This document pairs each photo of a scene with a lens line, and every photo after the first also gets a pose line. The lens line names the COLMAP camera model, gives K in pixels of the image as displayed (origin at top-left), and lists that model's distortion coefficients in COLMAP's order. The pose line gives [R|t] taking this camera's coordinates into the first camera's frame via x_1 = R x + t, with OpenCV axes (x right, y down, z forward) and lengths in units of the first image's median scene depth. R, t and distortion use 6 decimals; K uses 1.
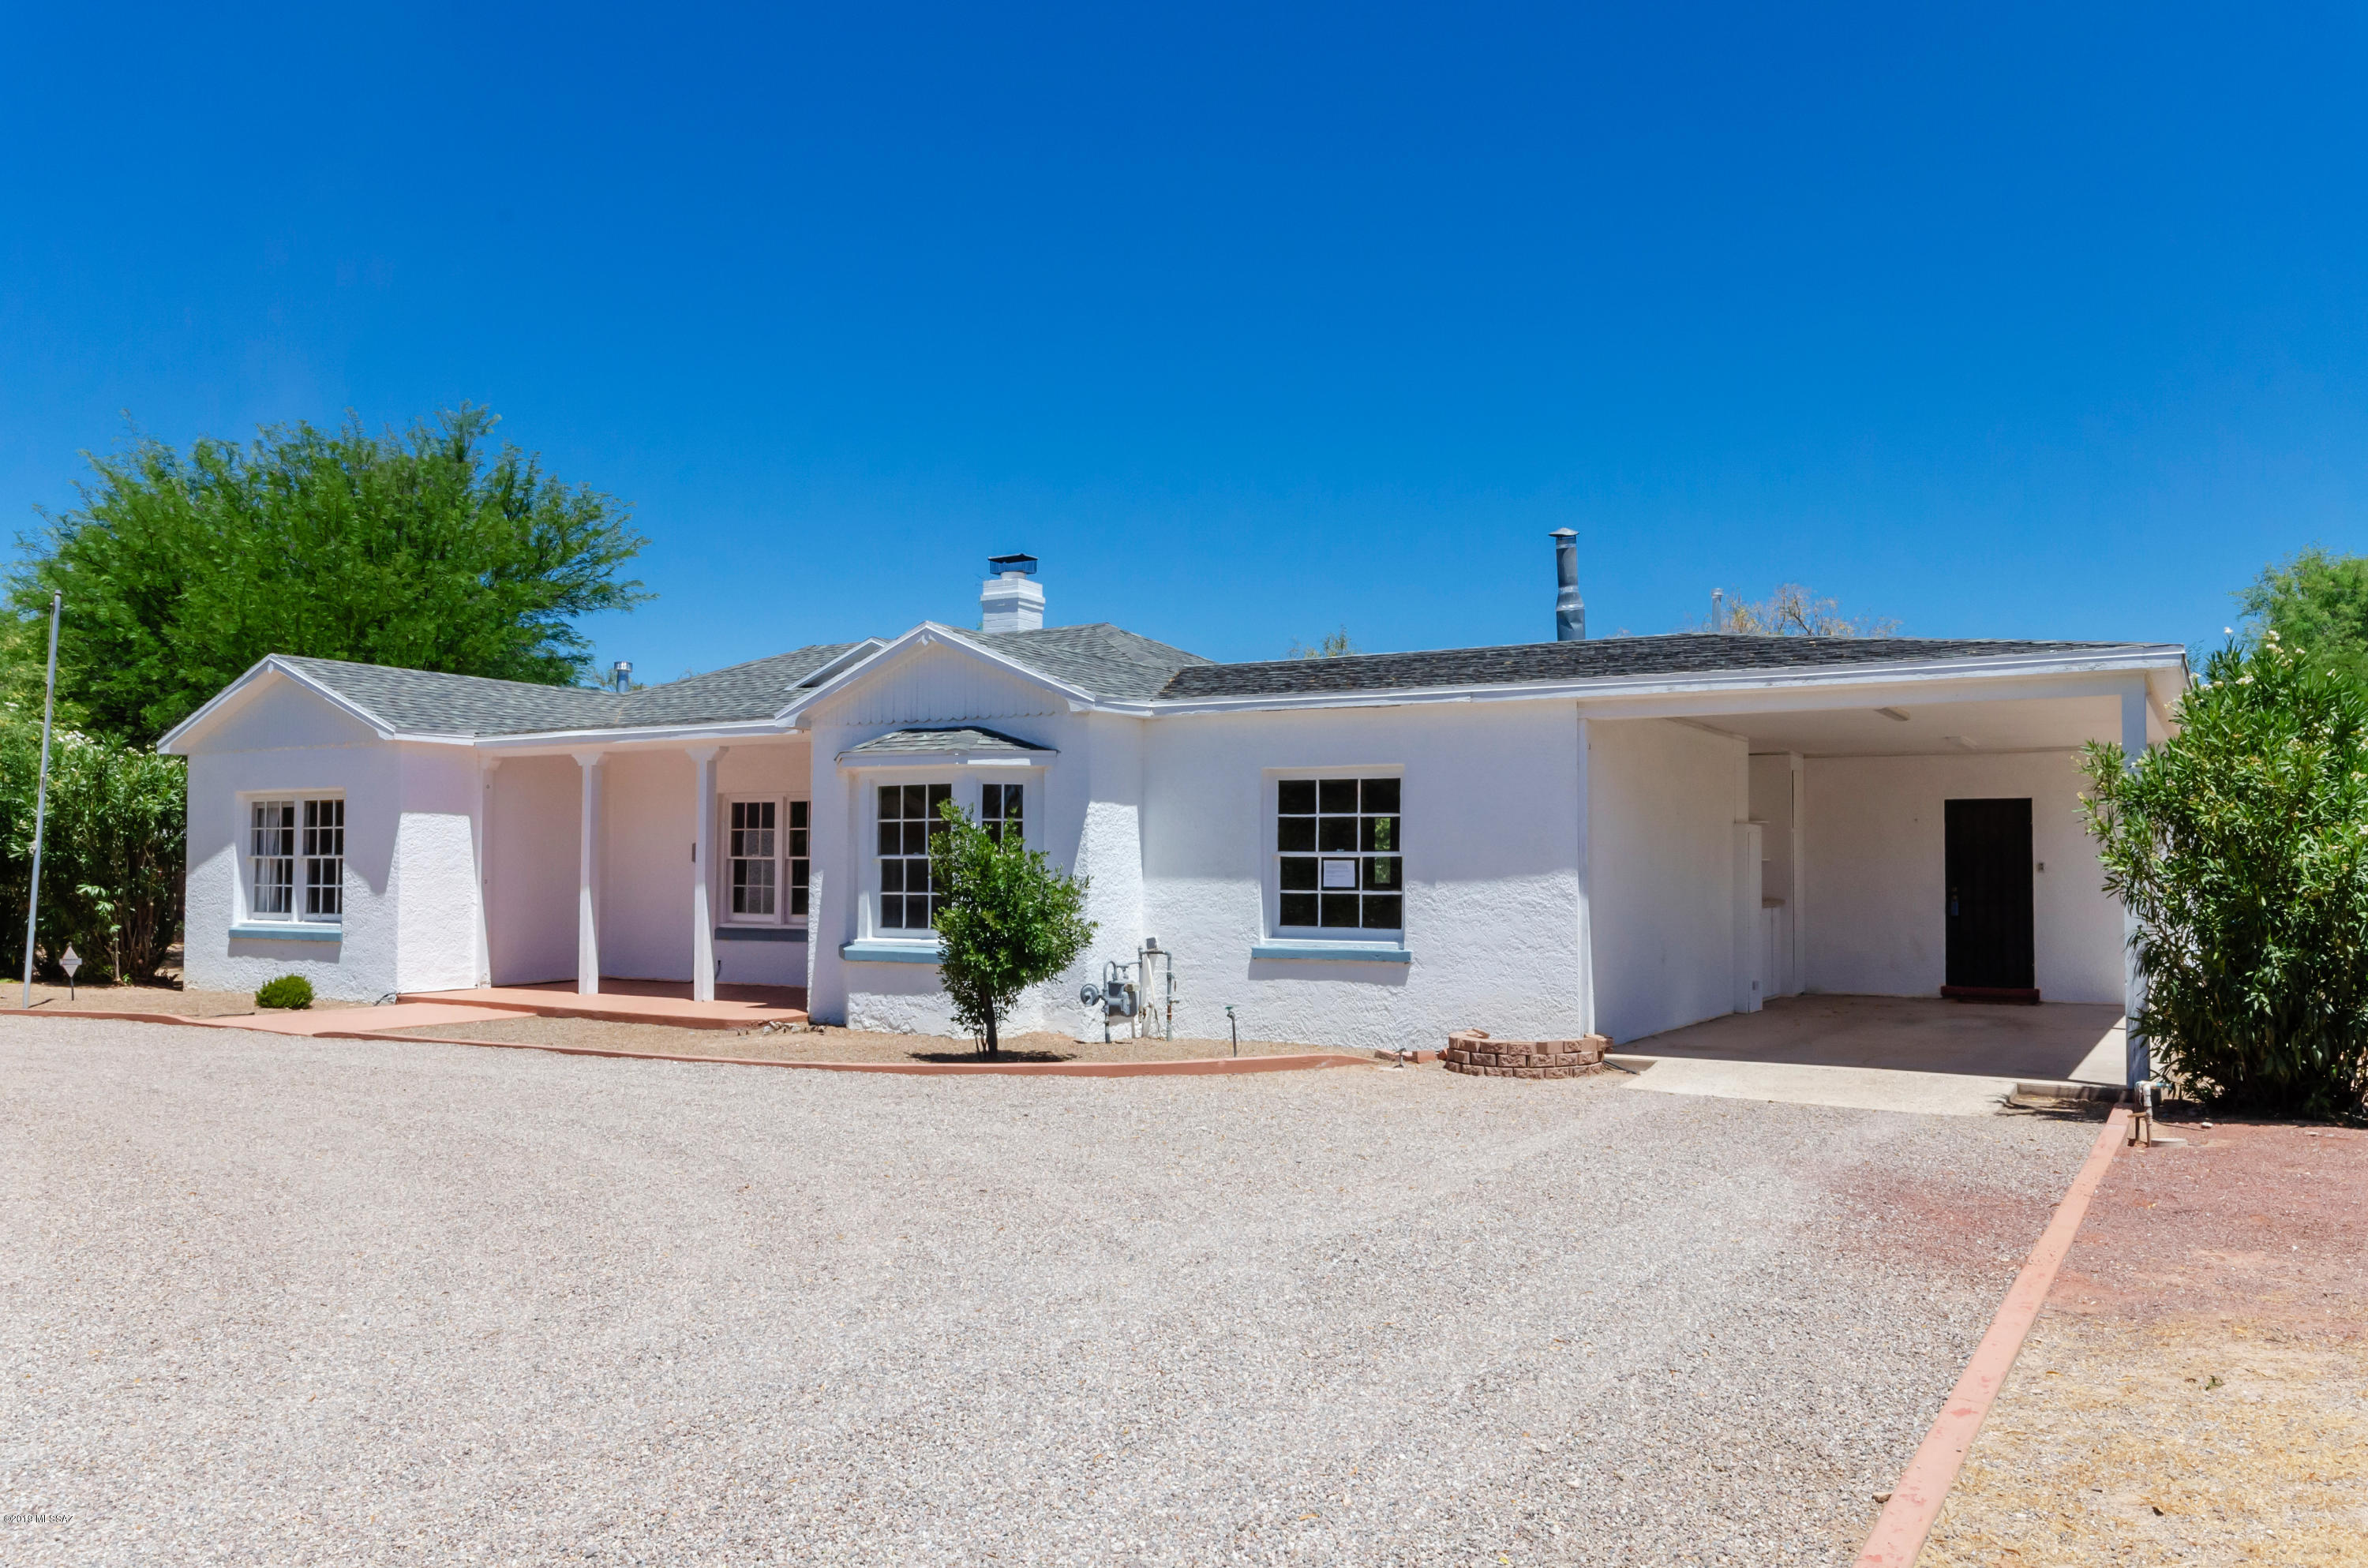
lens RADIAL K [[1738.7, 0, 1183.1], [0, 1738.7, 786.6], [0, 0, 1]] dist [-0.002766, -0.001243]
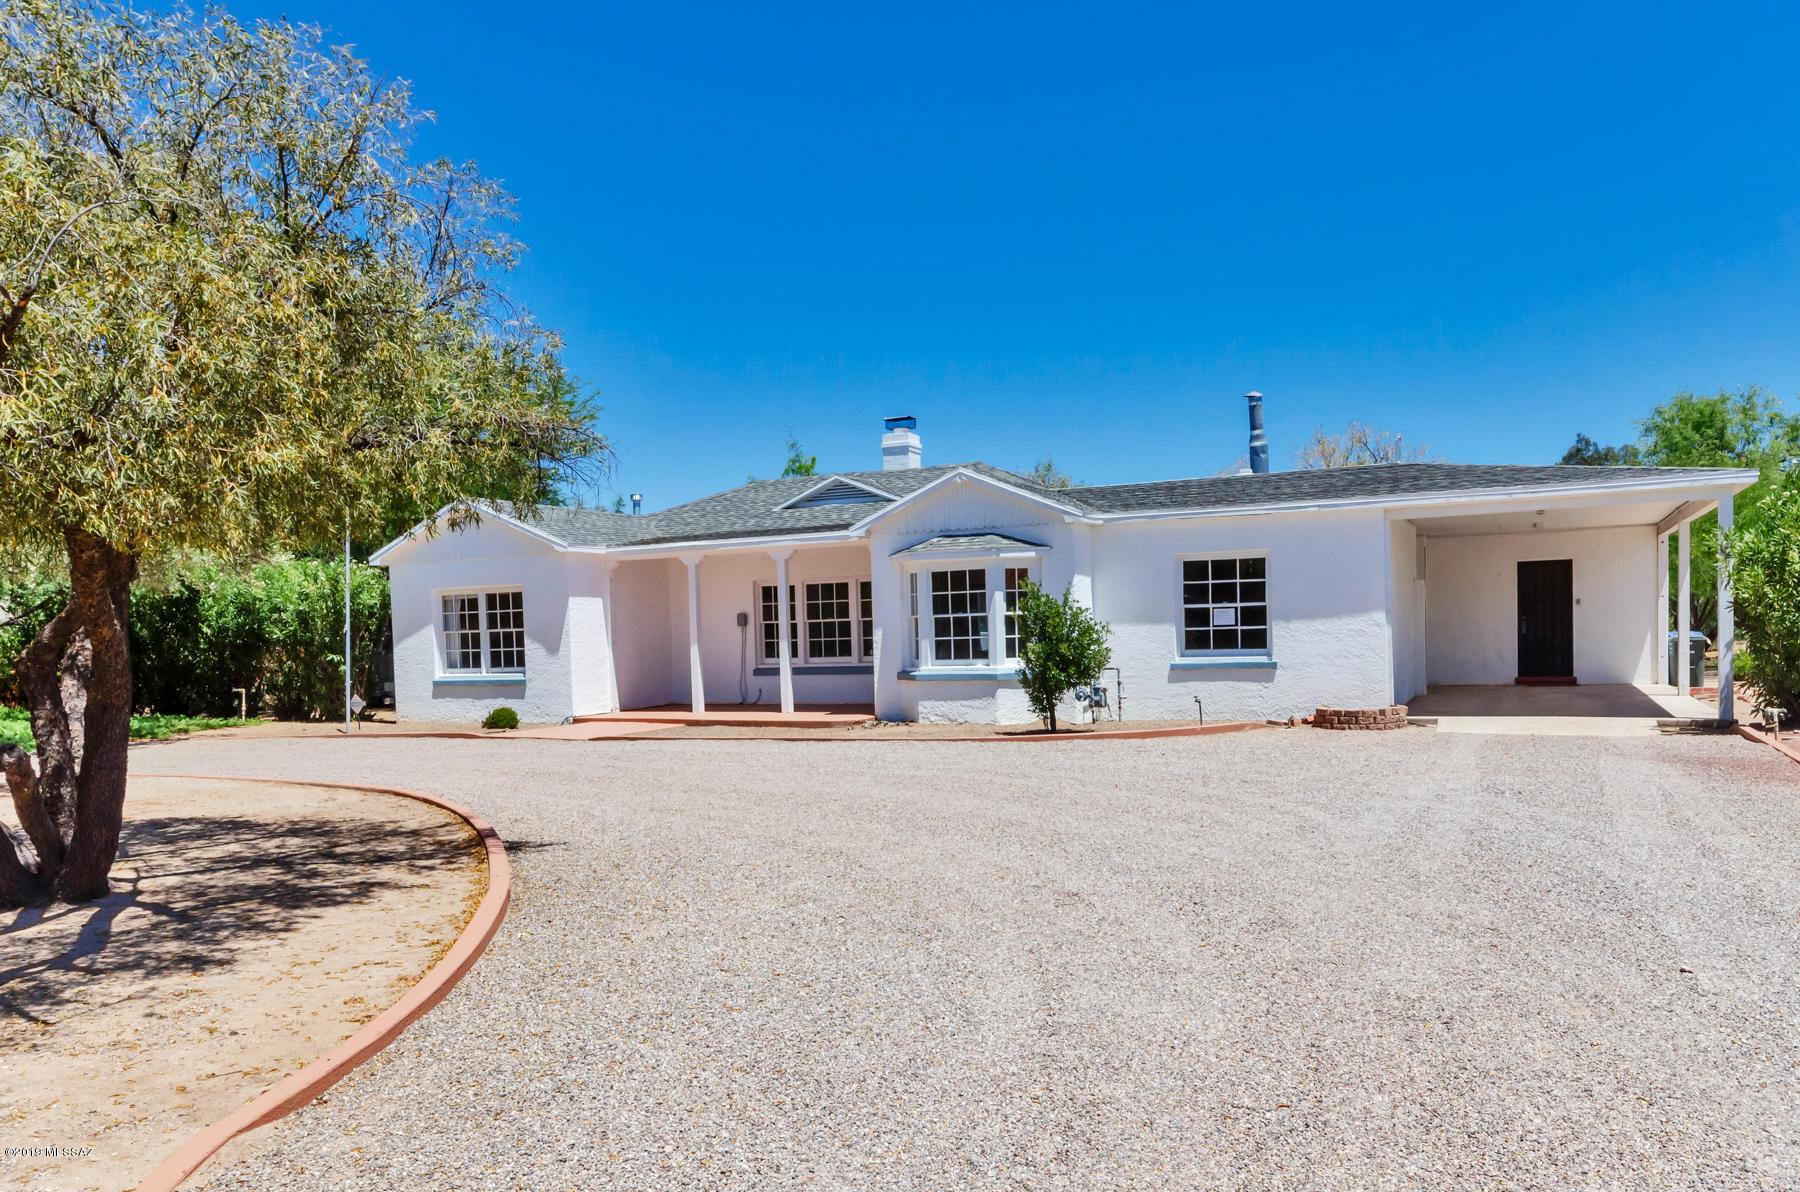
lens RADIAL K [[1277.1, 0, 900.5], [0, 1277.1, 663.4], [0, 0, 1]] dist [-0.000651, 0.001956]
pose [[0.995710, -0.035484, 0.085451, -0.294688], [0.029034, 0.996718, 0.075572, -0.005794], [-0.087852, -0.072767, 0.993472, -0.165278]]
